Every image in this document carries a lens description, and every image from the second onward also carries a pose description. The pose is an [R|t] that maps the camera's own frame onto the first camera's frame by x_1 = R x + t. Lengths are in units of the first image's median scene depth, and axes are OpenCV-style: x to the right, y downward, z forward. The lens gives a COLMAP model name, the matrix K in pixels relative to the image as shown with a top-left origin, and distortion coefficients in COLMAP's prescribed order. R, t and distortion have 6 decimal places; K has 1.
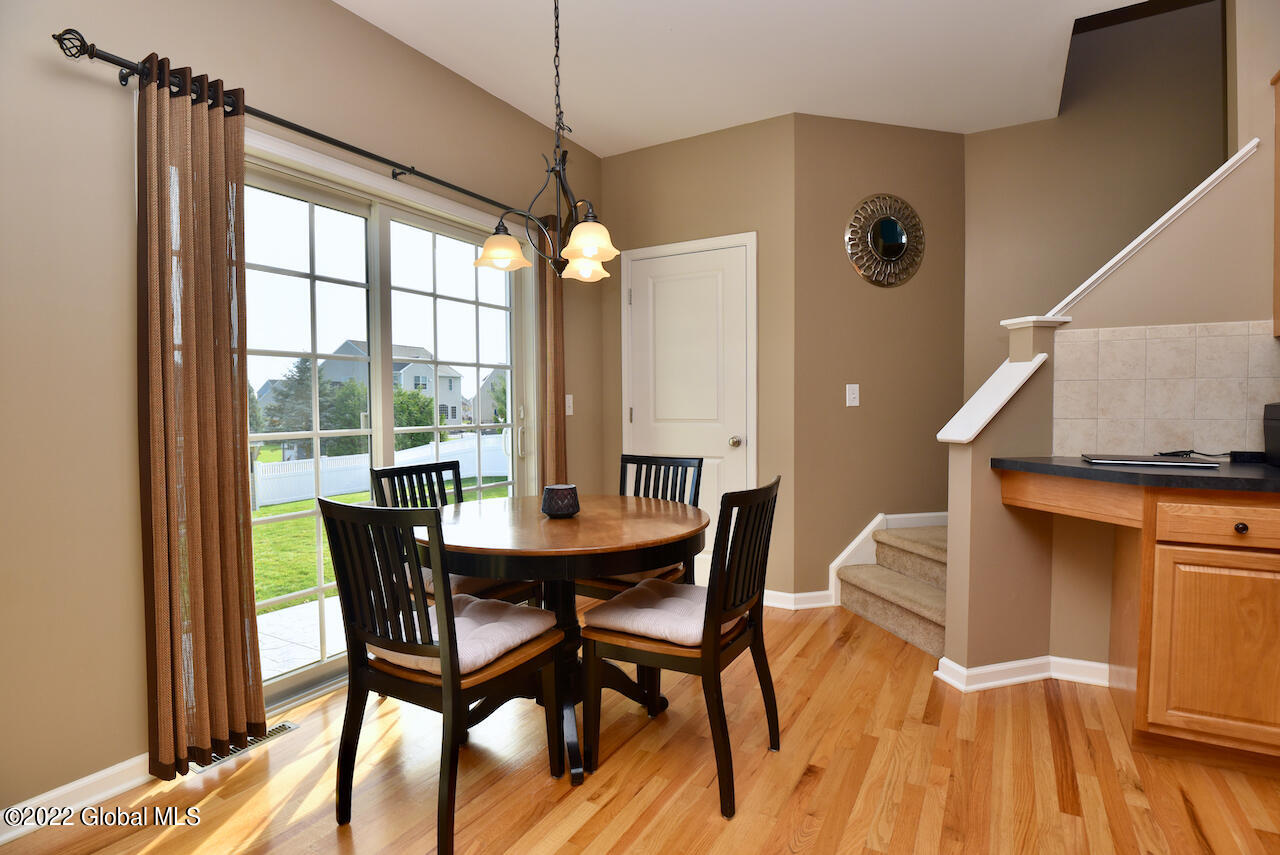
lens RADIAL K [[627.9, 0, 642.7], [0, 627.9, 427.8], [0, 0, 1]] dist [-0.022290, -0.003808]
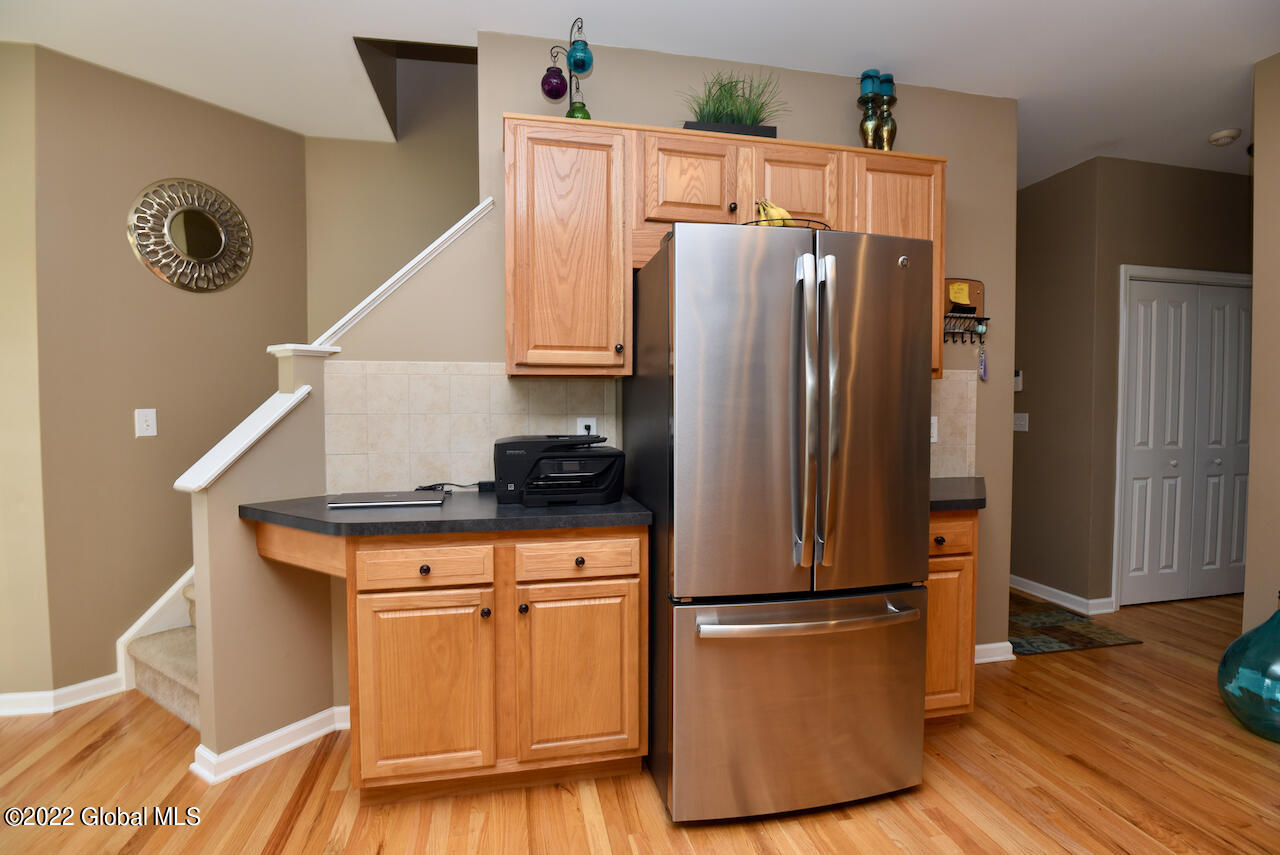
lens RADIAL K [[627.9, 0, 645.4], [0, 627.9, 426.7], [0, 0, 1]] dist [-0.022290, -0.003808]
pose [[0.742641, -0.017891, 0.669451, 0.402681], [0.020874, 0.999776, 0.003563, -0.051994], [-0.669364, 0.011328, 0.742848, -0.020097]]
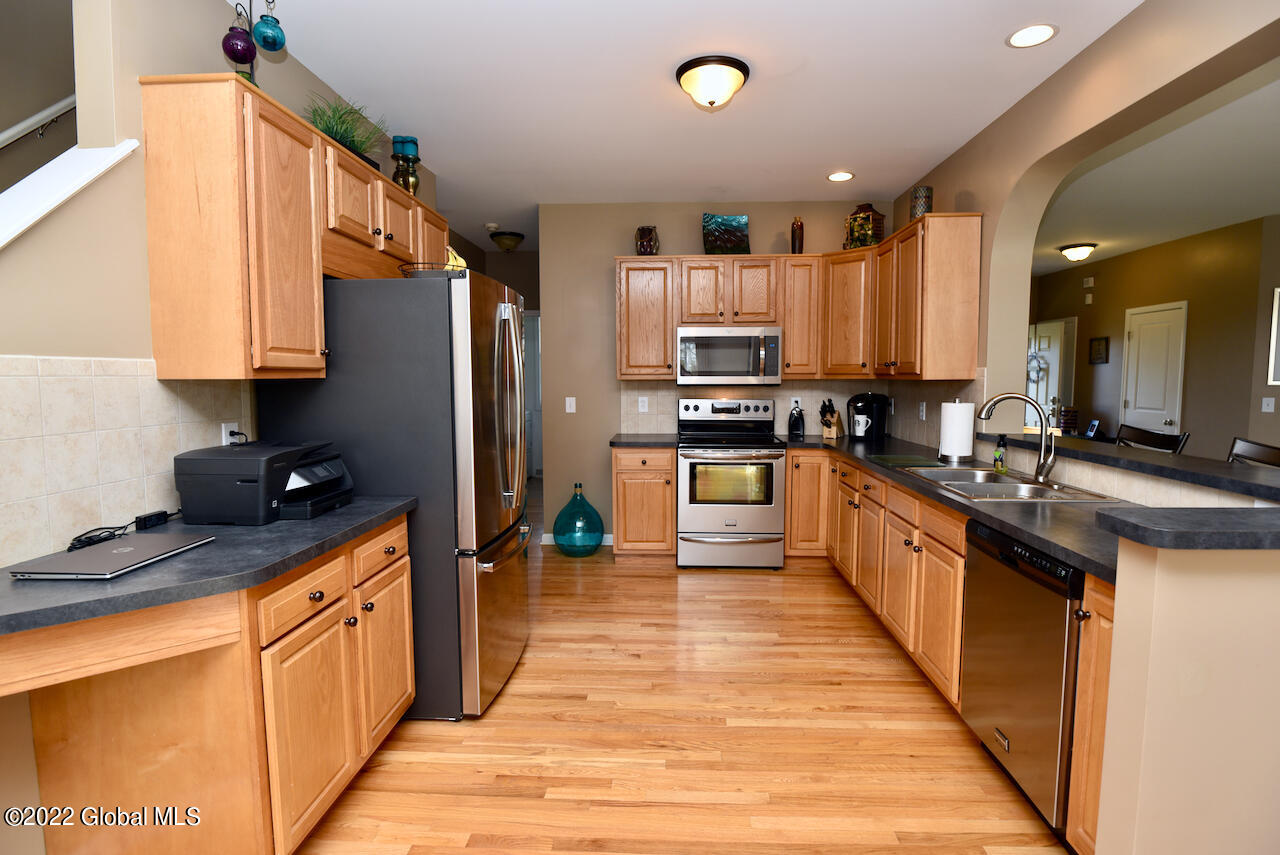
lens RADIAL K [[627.9, 0, 642.1], [0, 627.9, 431.0], [0, 0, 1]] dist [-0.022290, -0.003808]
pose [[-0.451793, -0.068898, 0.889458, -0.064343], [0.035531, 0.994833, 0.095108, -0.119909], [-0.891415, 0.074572, -0.447011, 0.695948]]
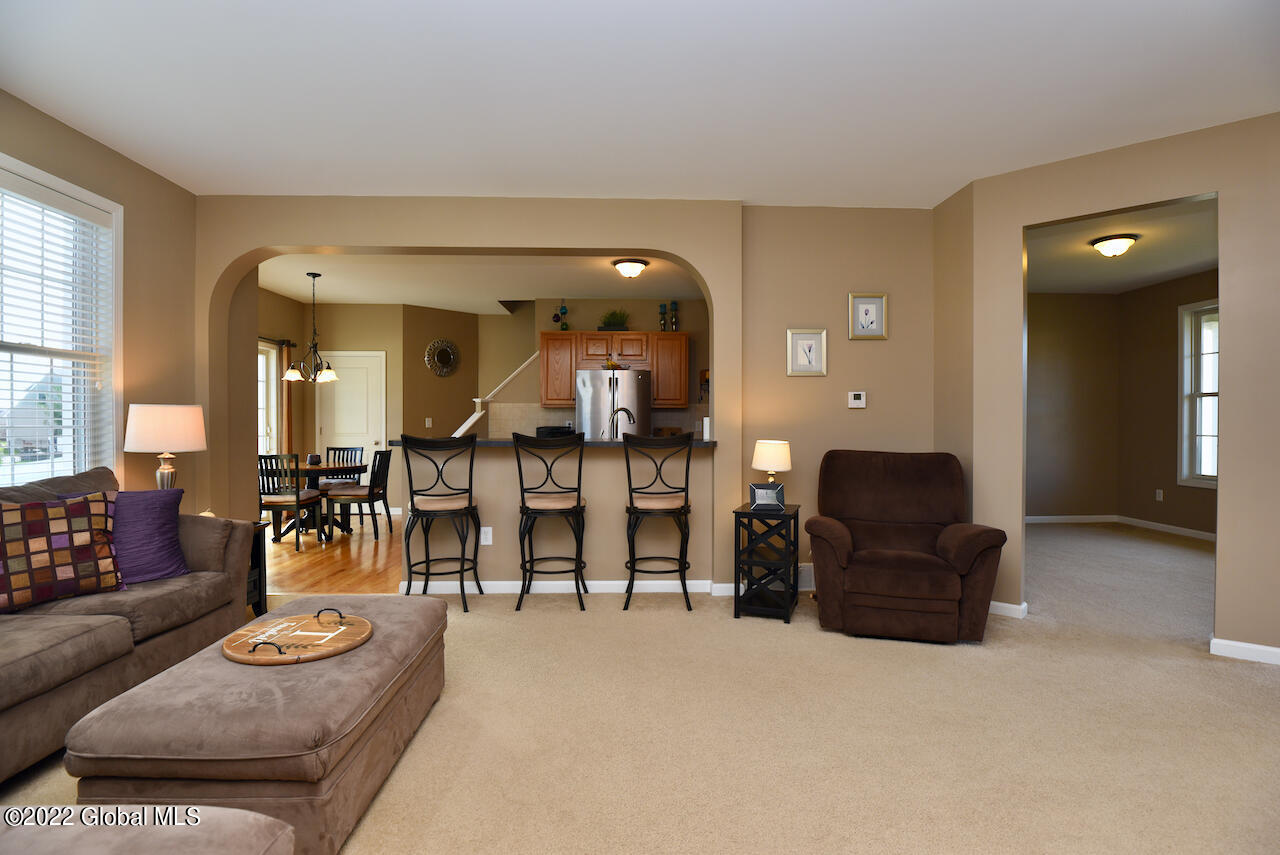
lens RADIAL K [[627.9, 0, 645.7], [0, 627.9, 423.9], [0, 0, 1]] dist [-0.022290, -0.003808]
pose [[0.844296, 0.004710, 0.535856, -0.346618], [0.014995, 0.999362, -0.032409, 0.059711], [-0.535667, 0.035398, 0.843687, -2.066139]]
